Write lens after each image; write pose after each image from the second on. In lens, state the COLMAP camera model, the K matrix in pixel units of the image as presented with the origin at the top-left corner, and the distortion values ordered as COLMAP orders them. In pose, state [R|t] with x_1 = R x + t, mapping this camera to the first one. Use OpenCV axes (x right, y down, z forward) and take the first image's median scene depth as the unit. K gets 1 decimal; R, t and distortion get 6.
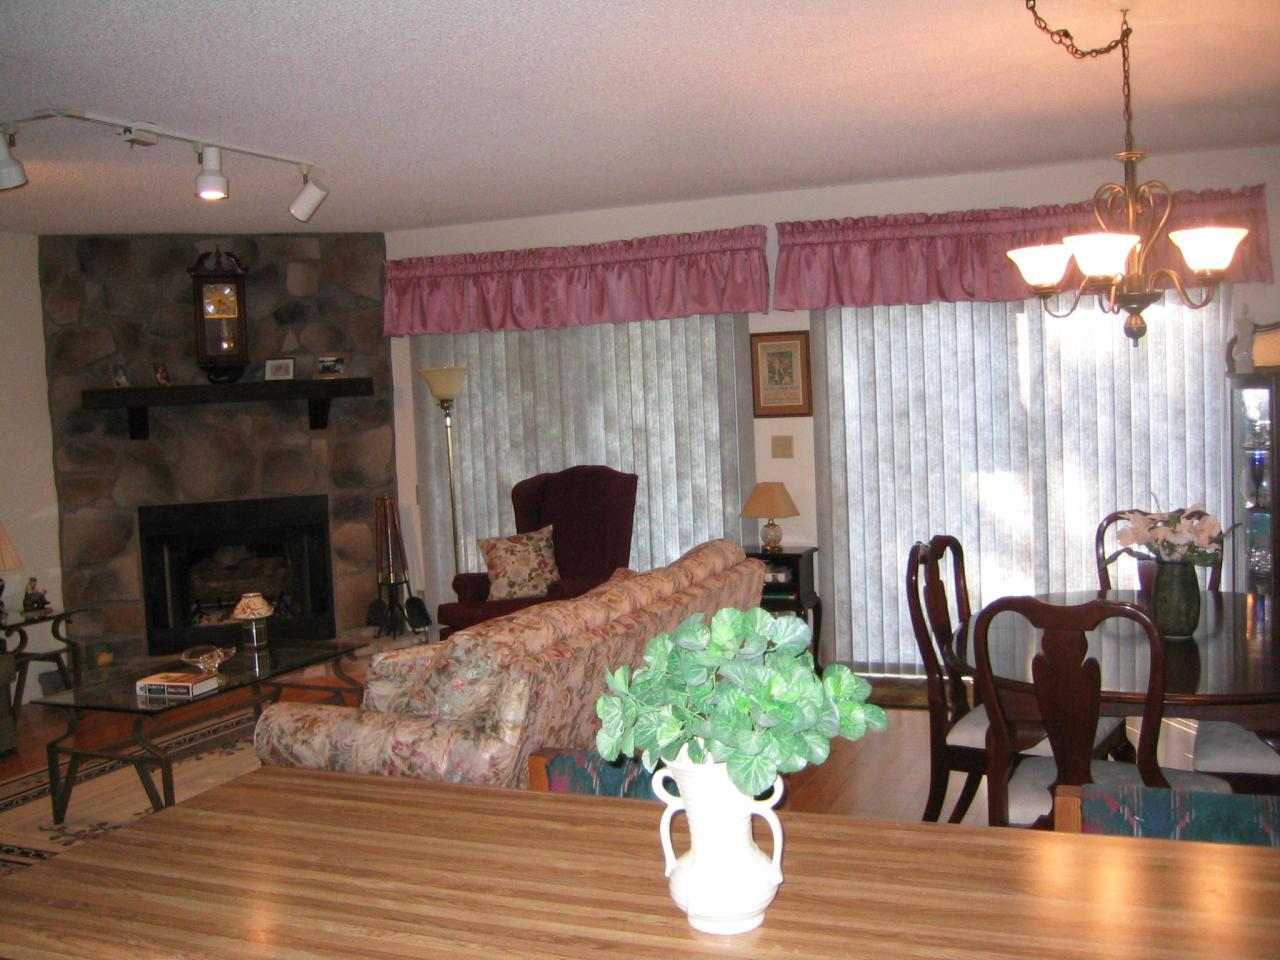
lens RADIAL K [[1350.3, 0, 640.0], [0, 1350.3, 480.0], [0, 0, 1]] dist [-0.083185, -0.006705]
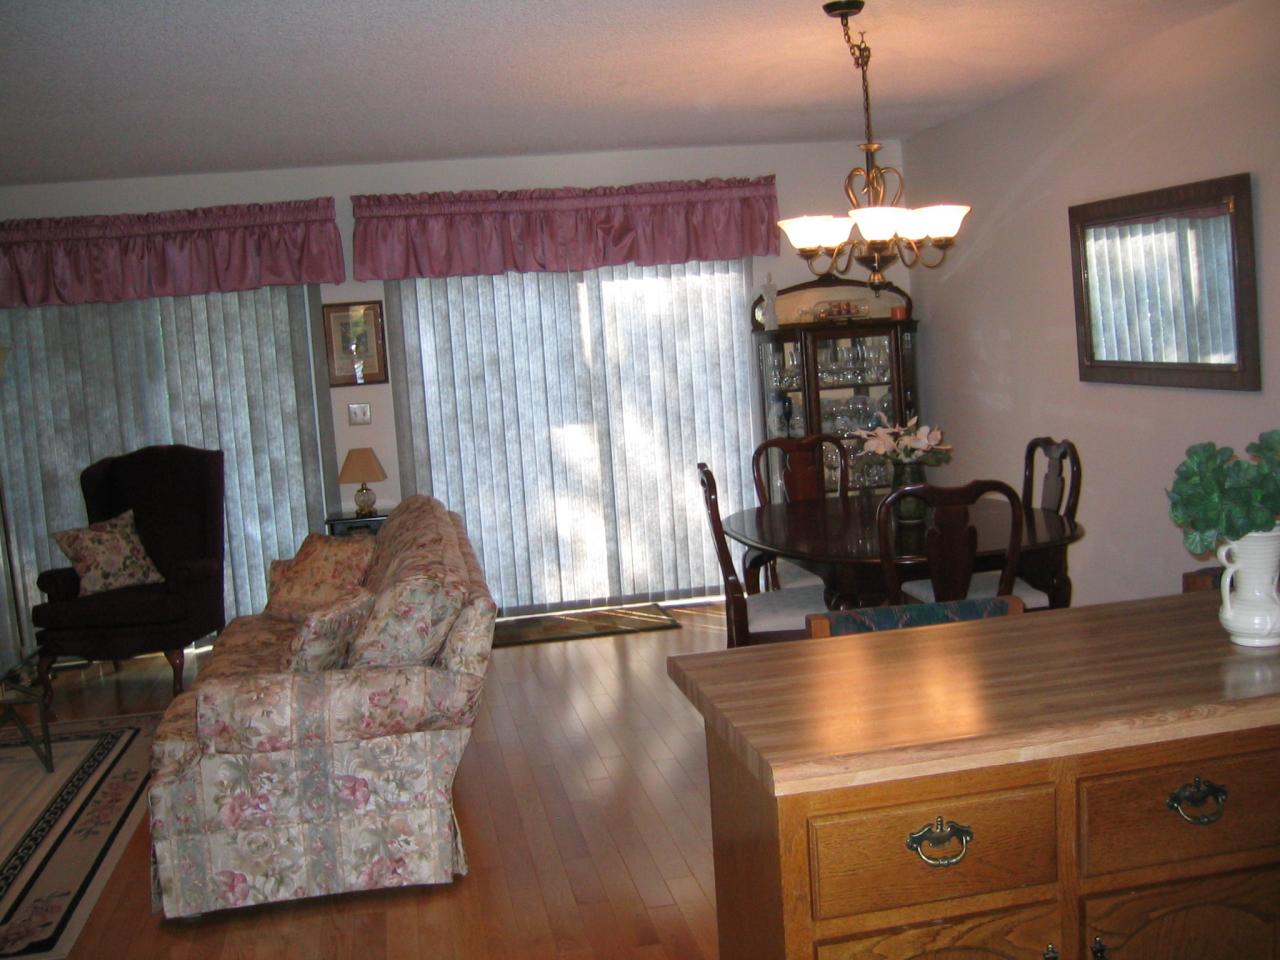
lens RADIAL K [[1308.5, 0, 639.4], [0, 1308.5, 515.3], [0, 0, 1]] dist [-0.067354, 0.010976]
pose [[0.839607, -0.088773, 0.535891, -0.261921], [0.070856, 0.996025, 0.053984, 0.013542], [-0.538553, -0.007354, 0.842560, 0.043980]]
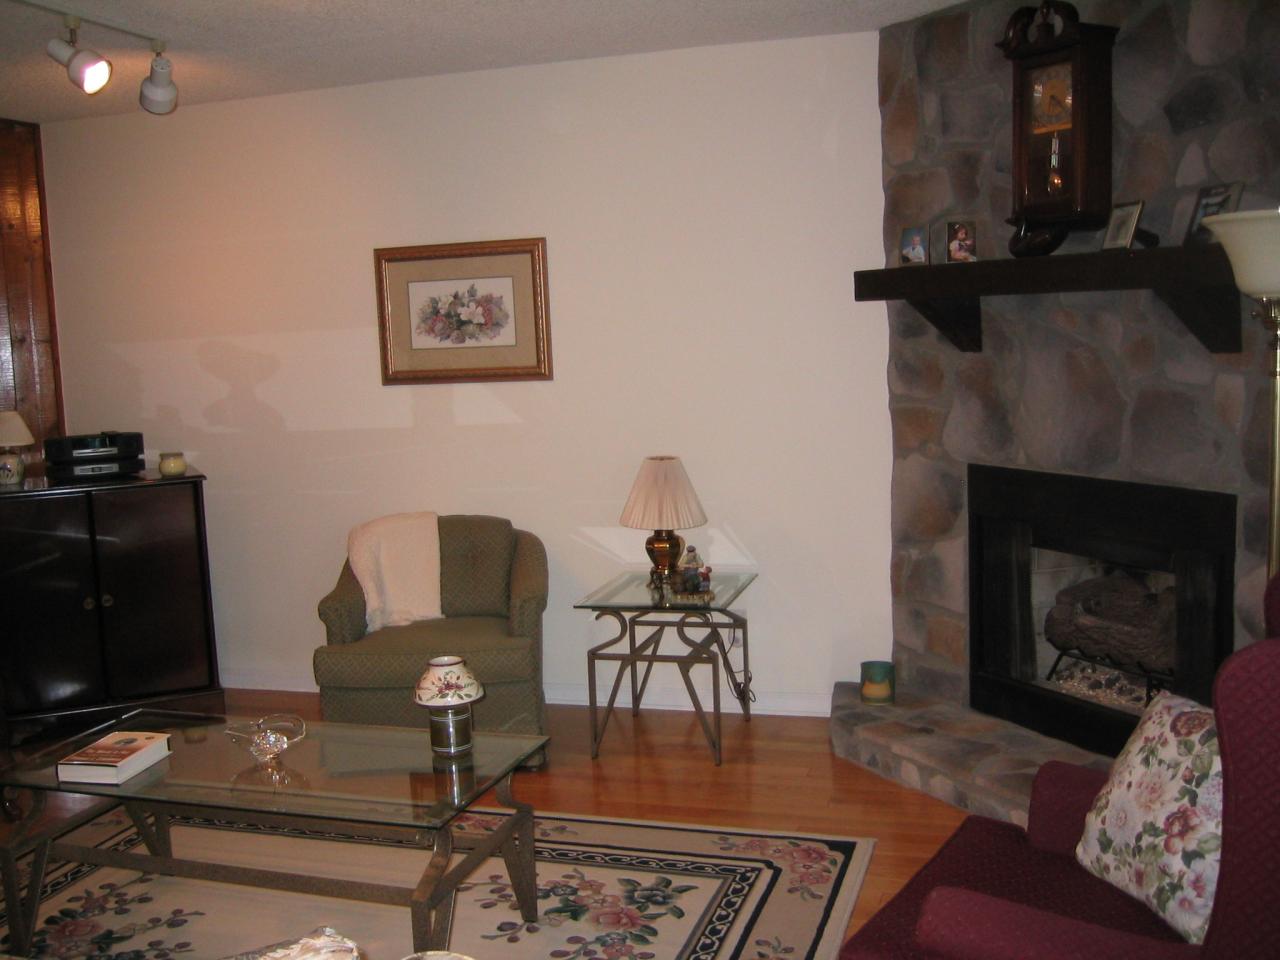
lens RADIAL K [[1364.4, 0, 640.0], [0, 1364.4, 480.0], [0, 0, 1]] dist [-0.139961, -0.004745]
pose [[0.099315, 0.160866, -0.981967, 0.221554], [-0.022886, 0.986954, 0.159368, -0.070386], [0.994793, 0.006646, 0.101701, 0.841415]]
